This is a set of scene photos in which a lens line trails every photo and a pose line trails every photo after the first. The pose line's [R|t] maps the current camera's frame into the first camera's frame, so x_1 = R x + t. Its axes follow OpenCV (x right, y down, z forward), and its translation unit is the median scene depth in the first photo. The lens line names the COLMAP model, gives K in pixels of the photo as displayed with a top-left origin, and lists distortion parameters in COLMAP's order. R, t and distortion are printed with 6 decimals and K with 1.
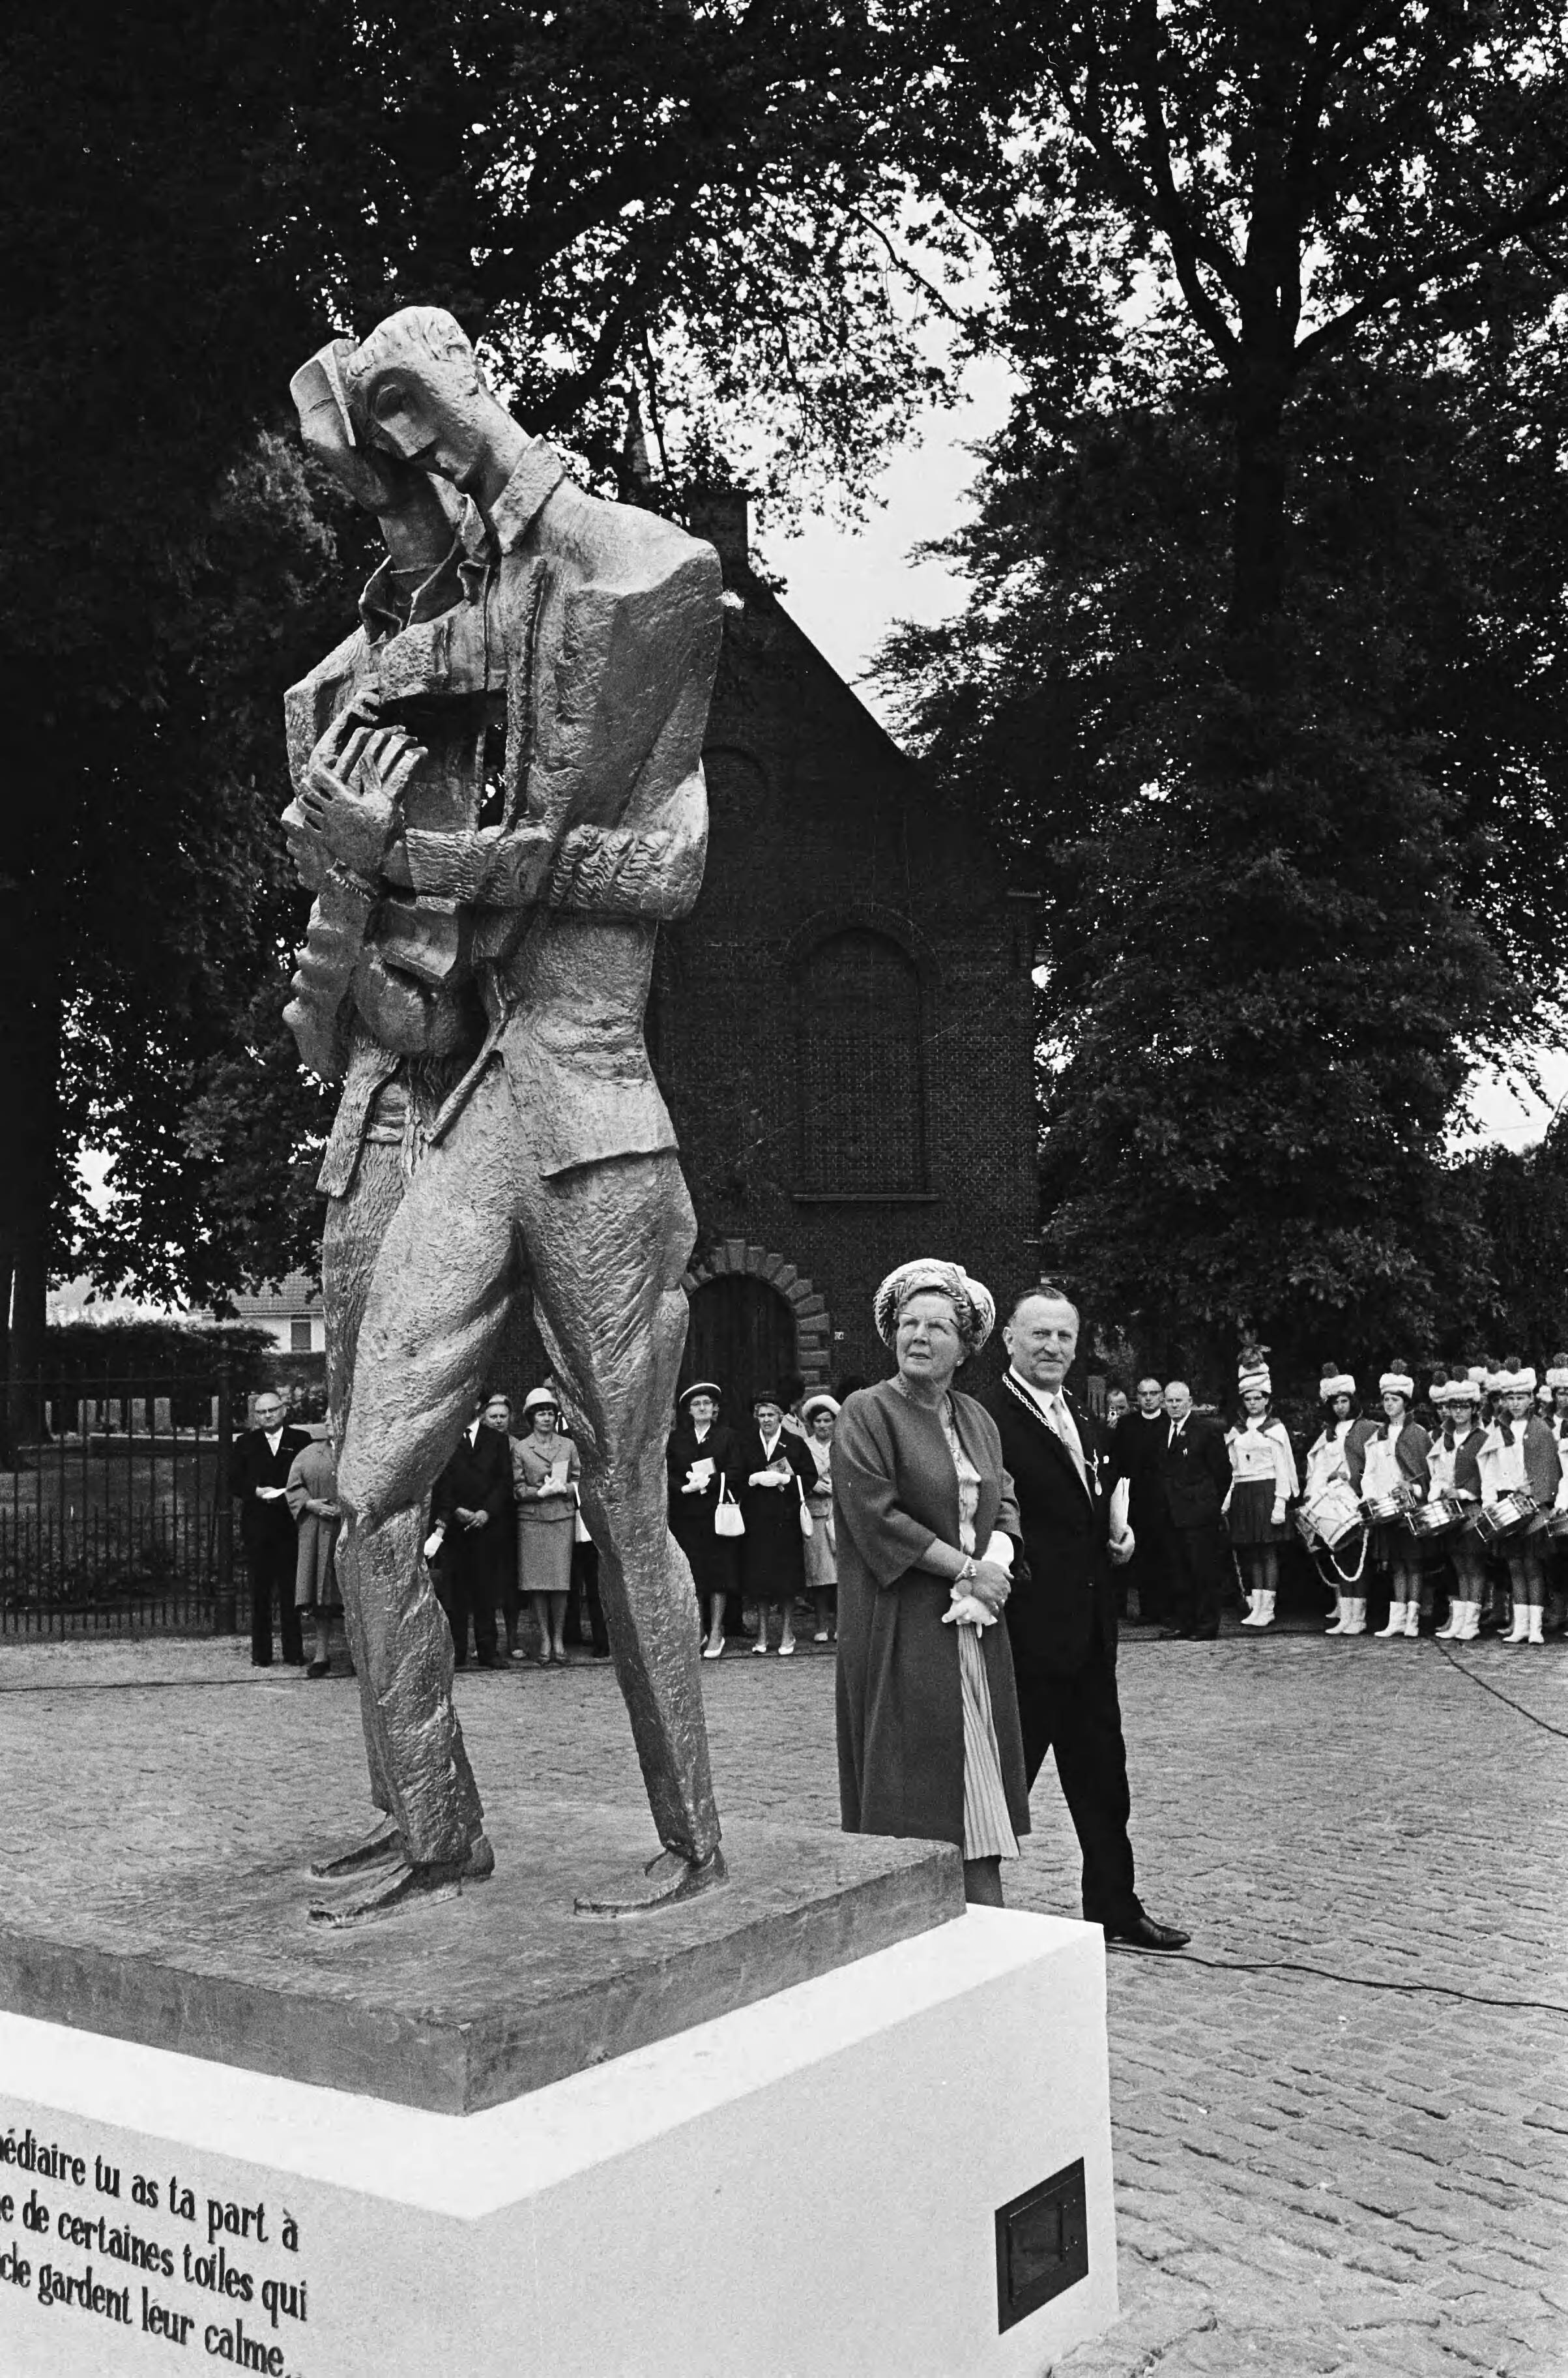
lens RADIAL K [[2094.0, 0, 782.2], [0, 2094.0, 1191.4], [0, 0, 1]] dist [-0.020413, 0.018805]
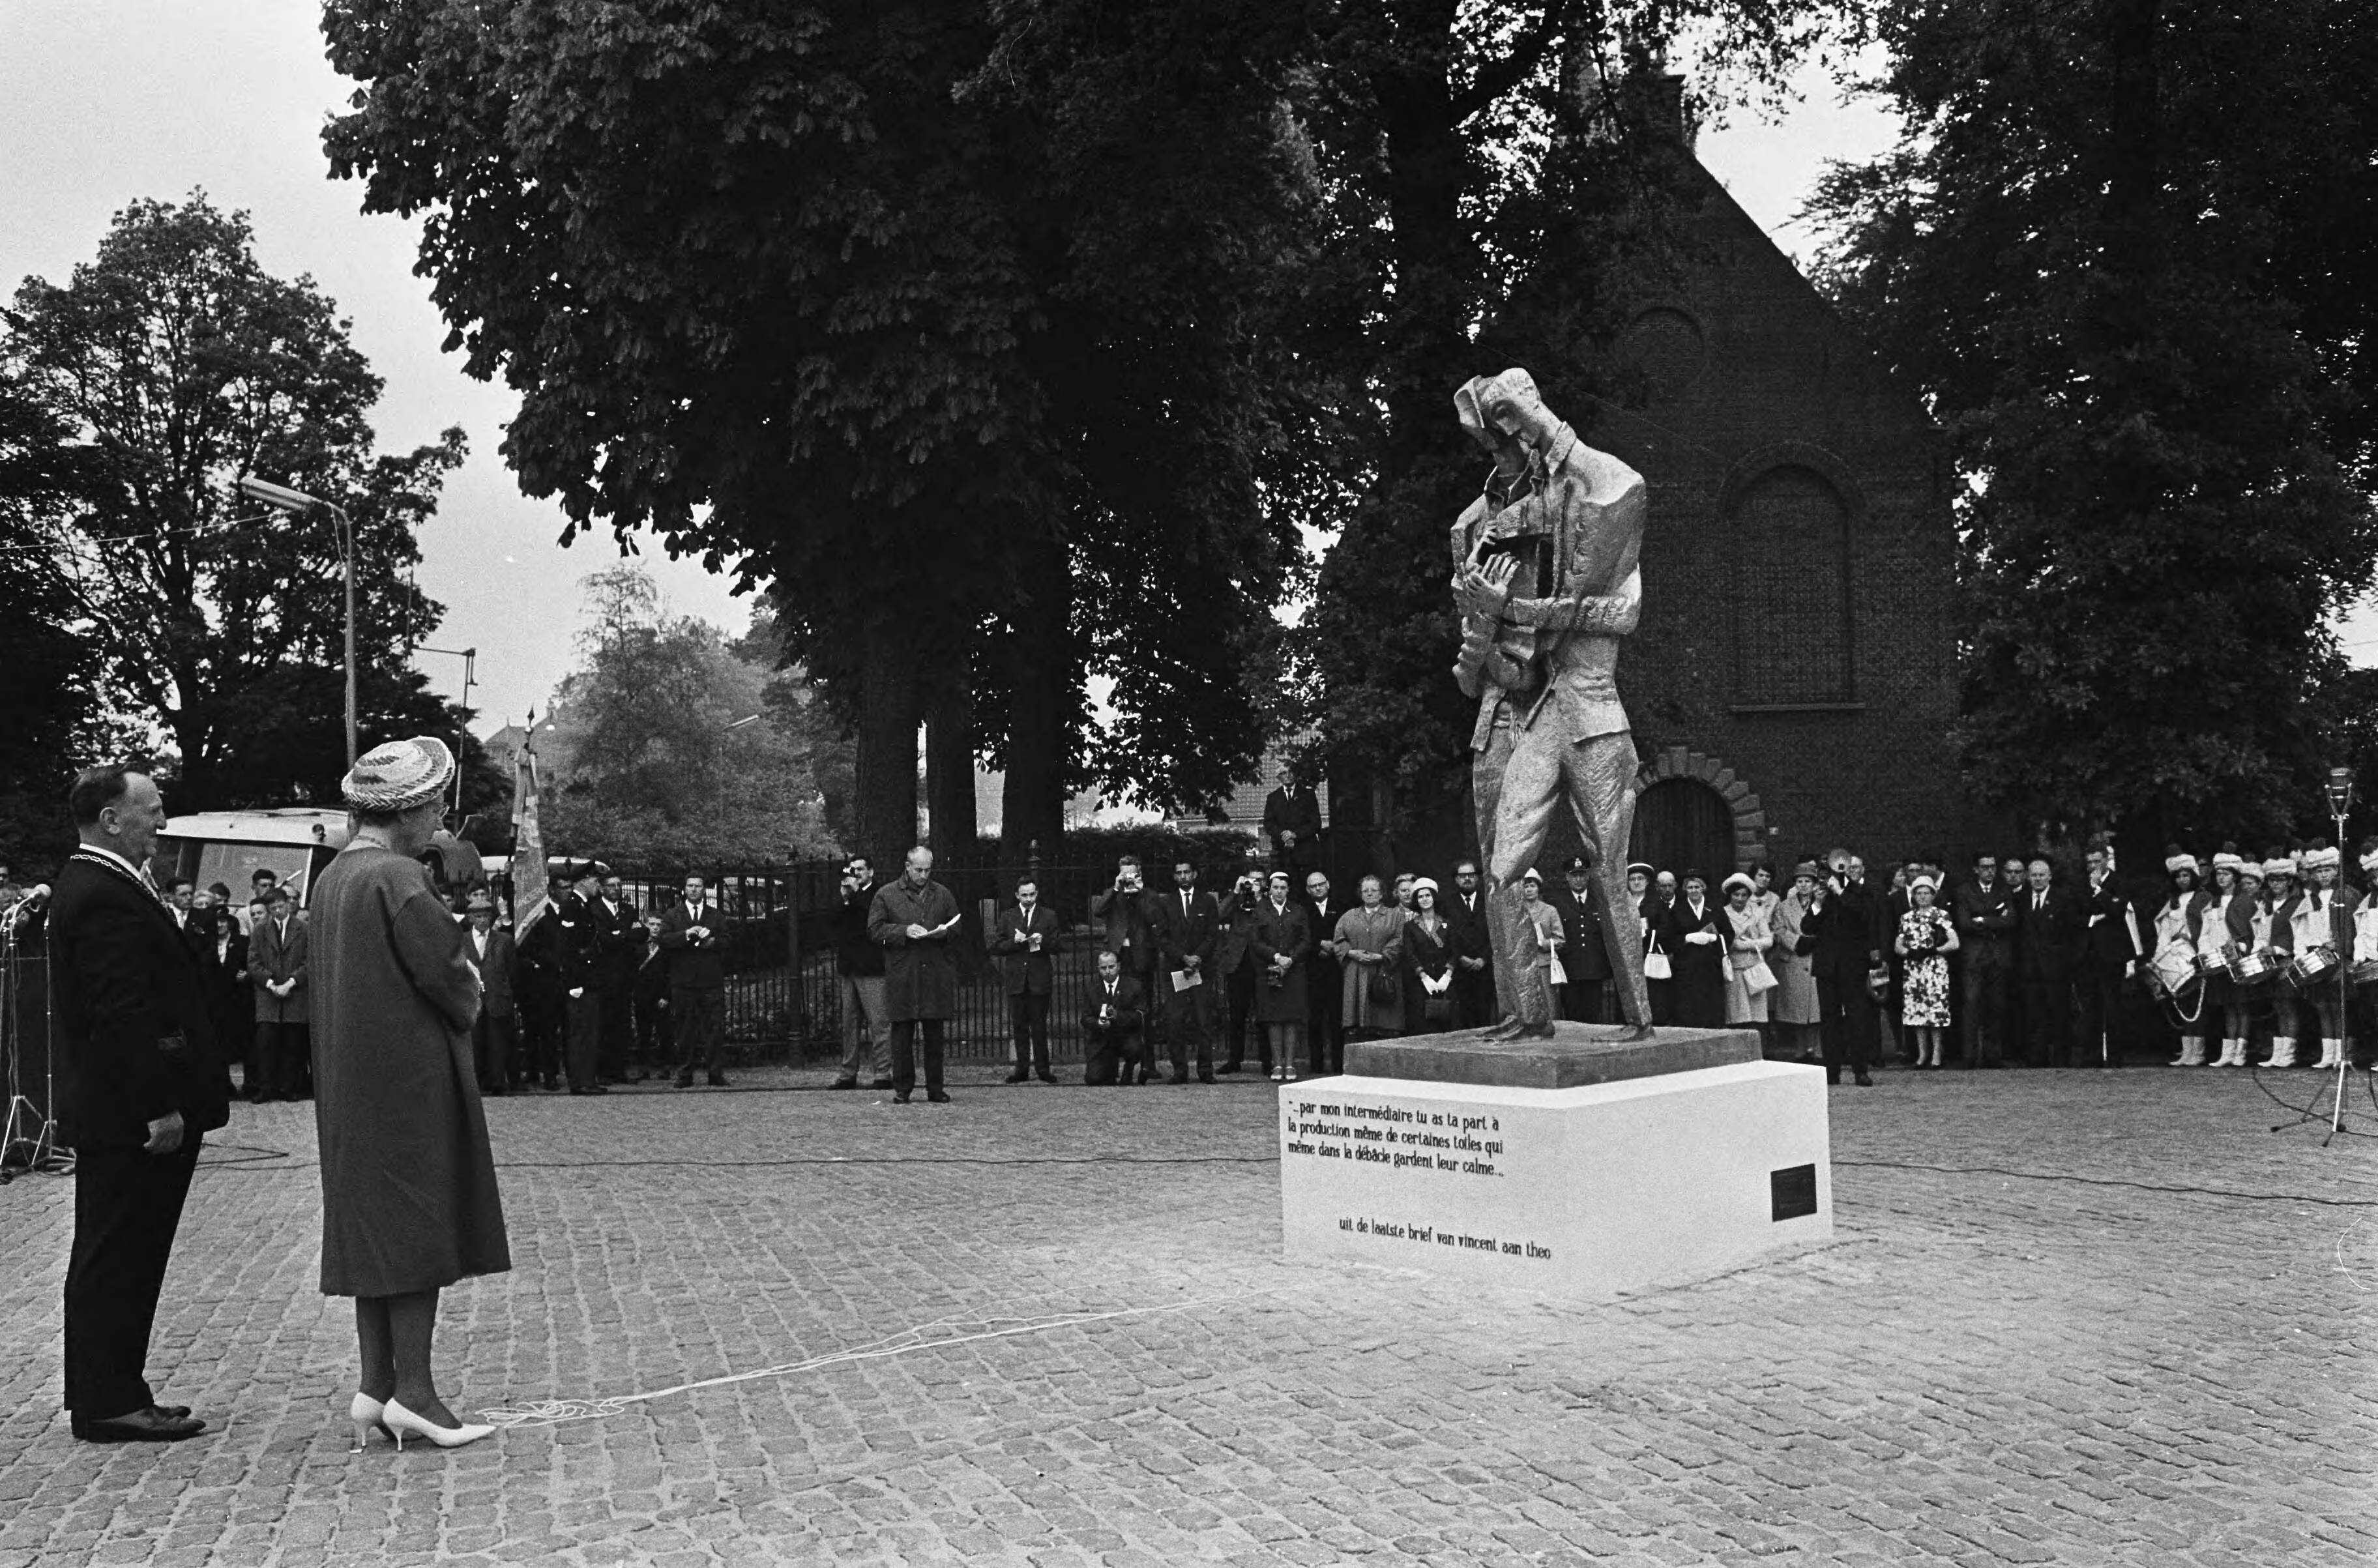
lens RADIAL K [[2094.0, 0, 1187.6], [0, 2094.0, 791.4], [0, 0, 1]] dist [-0.020413, 0.018805]
pose [[0.967283, -0.011128, -0.253455, 0.015663], [0.022611, 0.998843, 0.042437, -0.015107], [0.252690, -0.046779, 0.966416, -0.342726]]
